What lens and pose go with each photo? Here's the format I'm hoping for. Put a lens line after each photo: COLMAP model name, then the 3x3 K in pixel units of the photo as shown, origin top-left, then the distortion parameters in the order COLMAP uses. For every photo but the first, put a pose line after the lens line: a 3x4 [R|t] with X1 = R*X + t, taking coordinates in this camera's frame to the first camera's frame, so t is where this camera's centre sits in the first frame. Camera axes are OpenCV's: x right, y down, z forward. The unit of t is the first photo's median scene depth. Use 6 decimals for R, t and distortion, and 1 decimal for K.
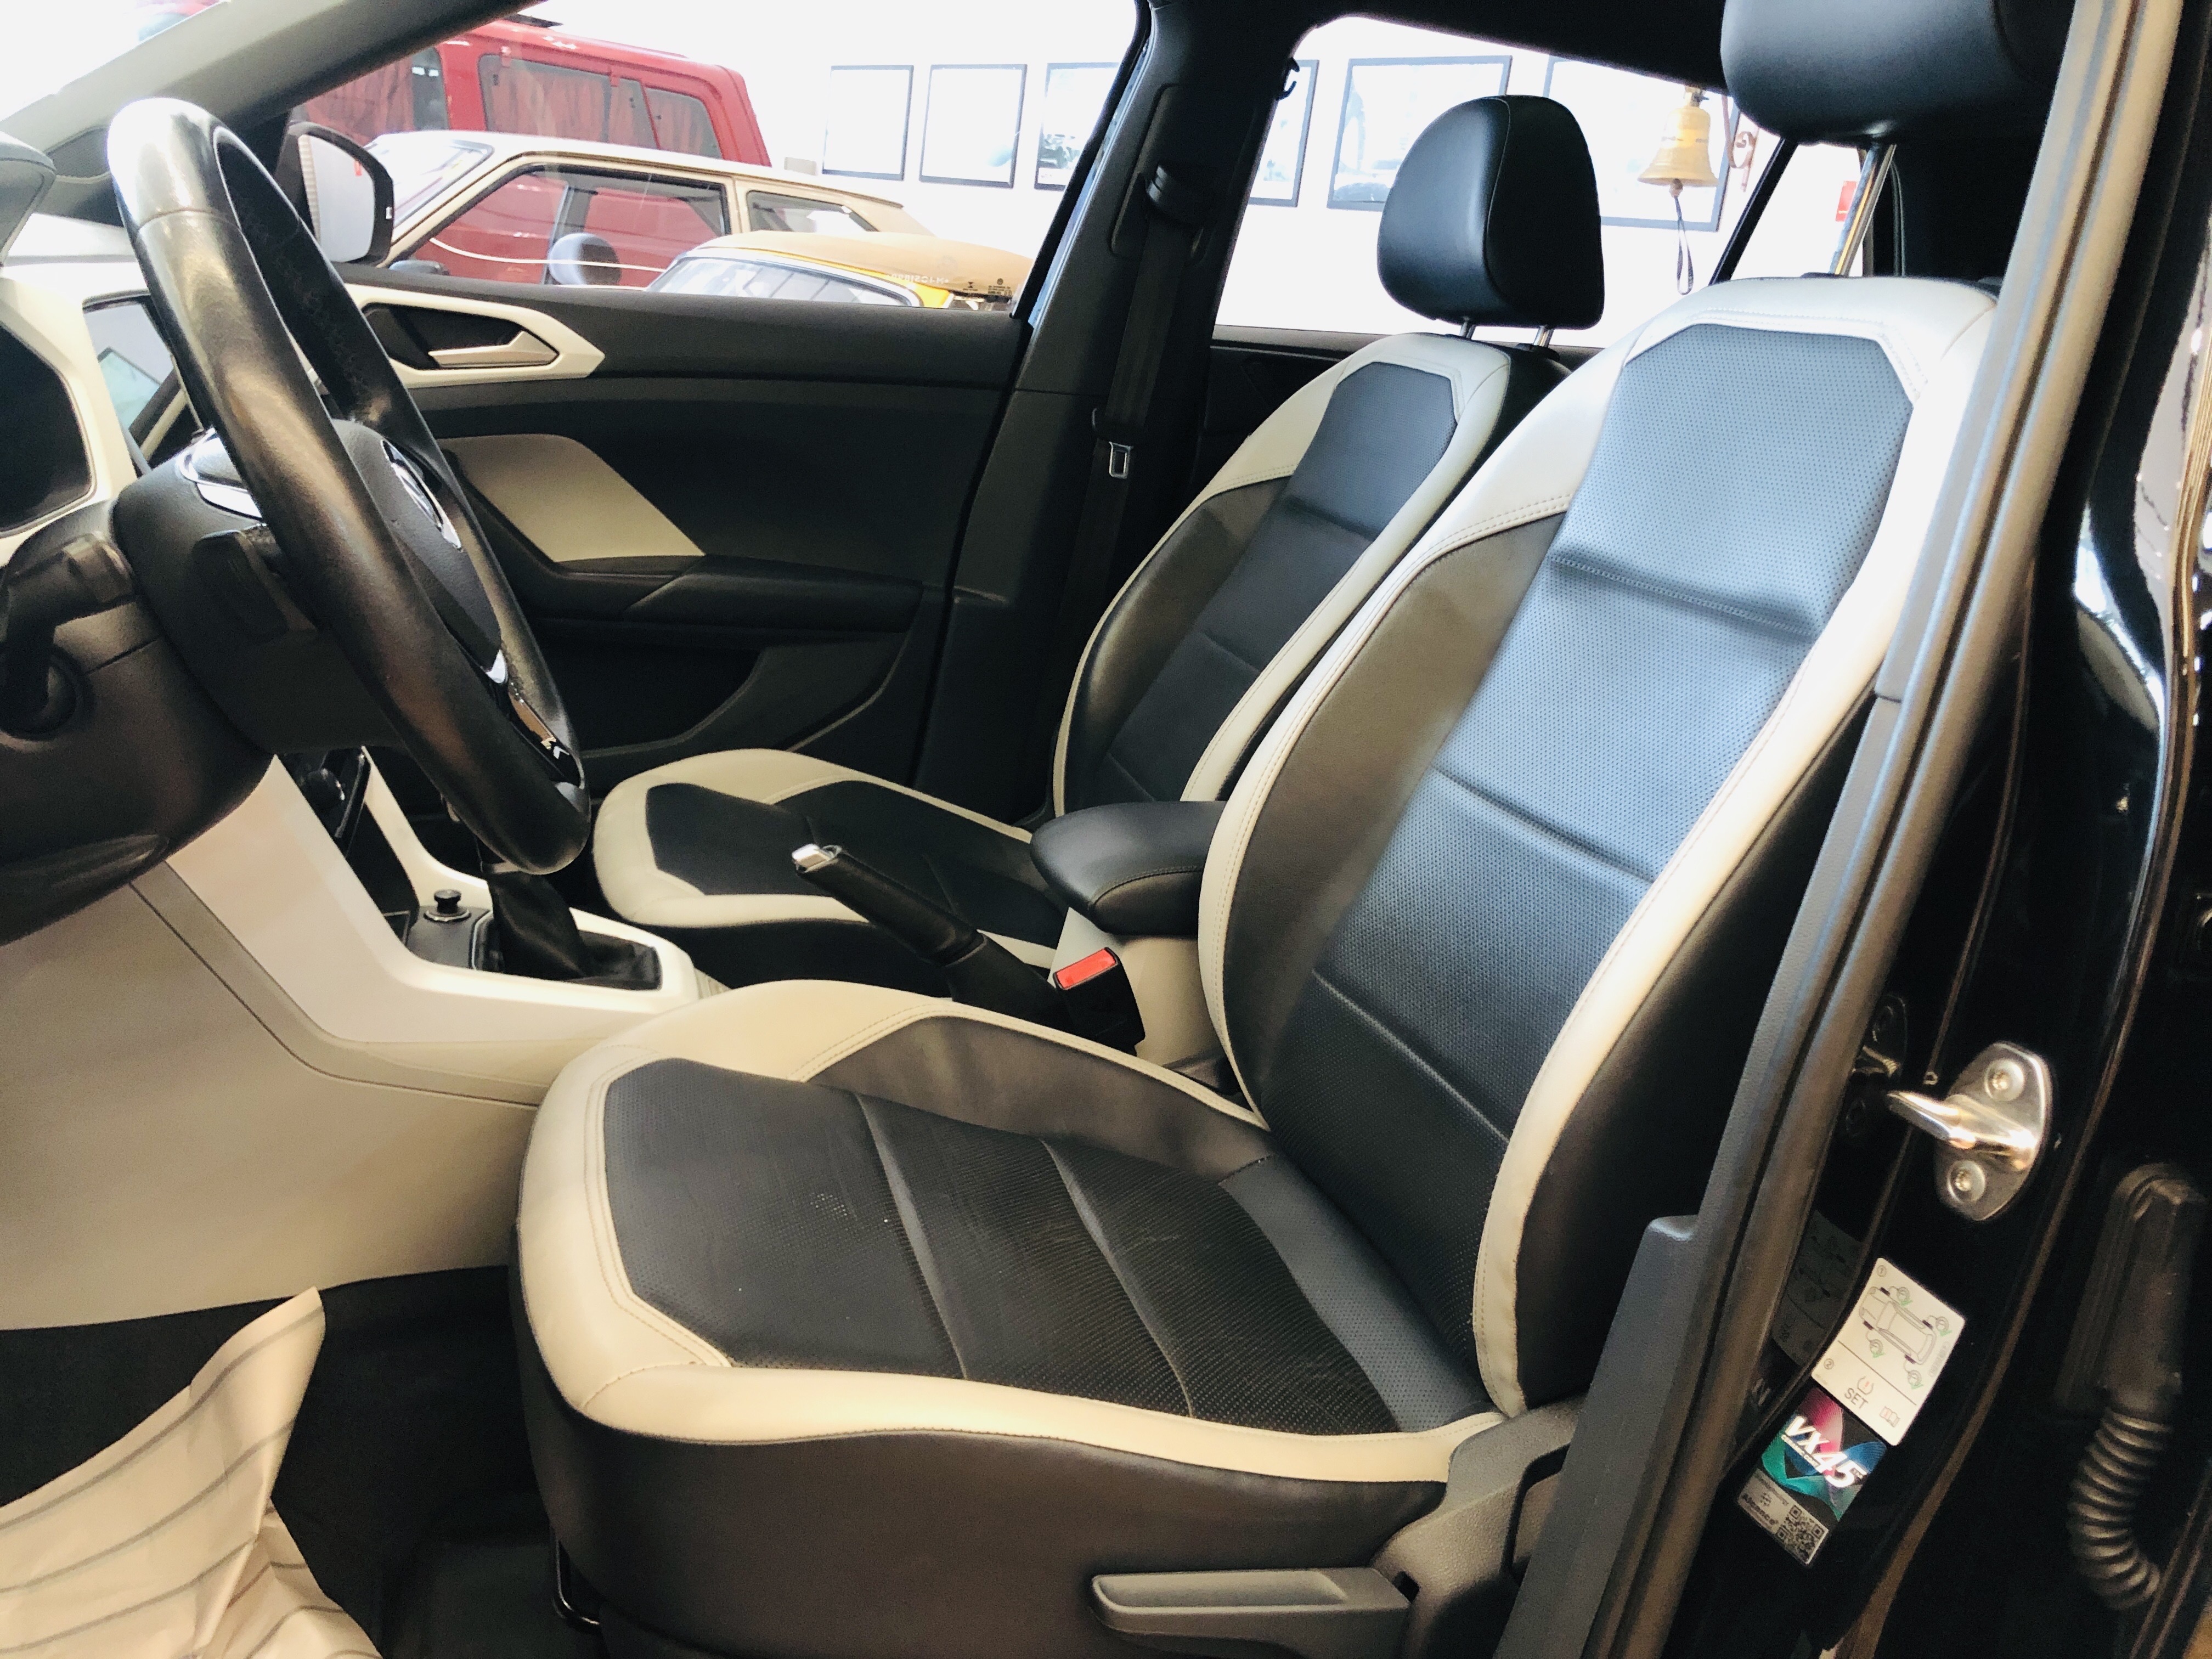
lens RADIAL K [[1803.8, 0, 1106.0], [0, 1803.8, 829.5], [0, 0, 1]] dist [0.010783, 0.002521]
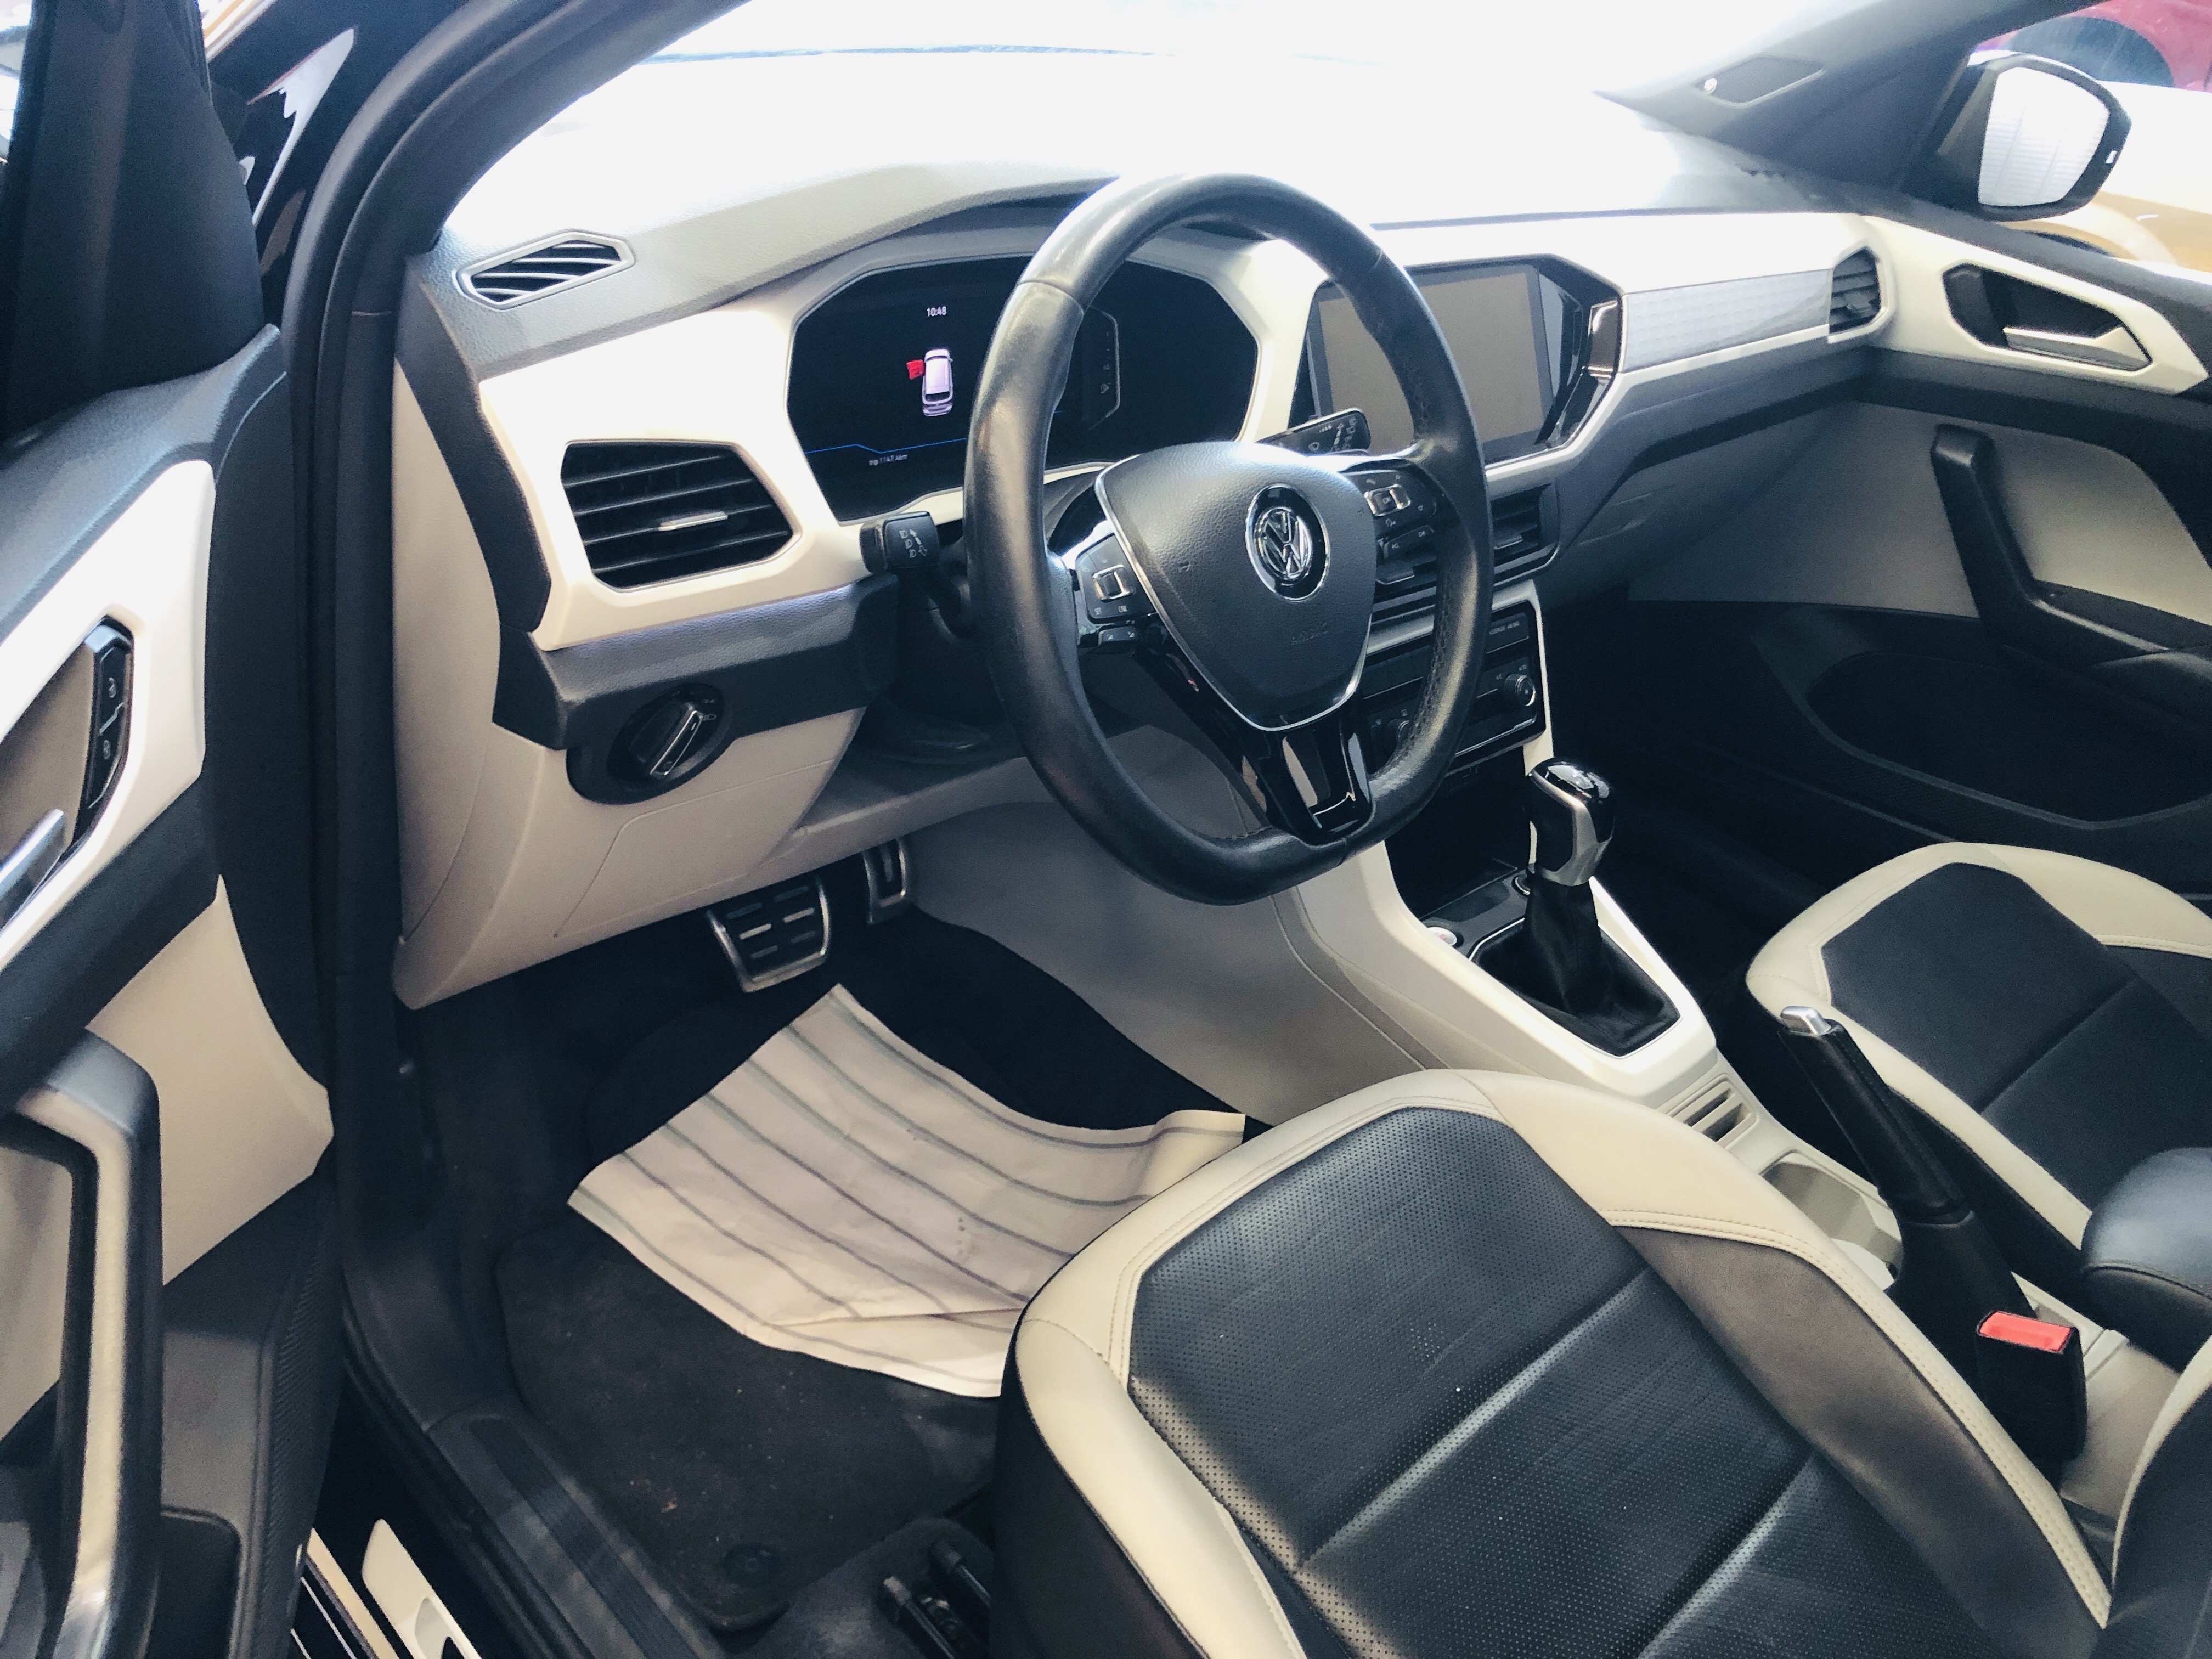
lens RADIAL K [[1803.8, 0, 1106.0], [0, 1803.8, 829.5], [0, 0, 1]] dist [0.010783, 0.002521]
pose [[0.474309, 0.440194, -0.762404, 0.214784], [-0.357871, 0.887642, 0.289863, -0.142168], [0.804338, 0.135358, 0.578549, 0.145046]]
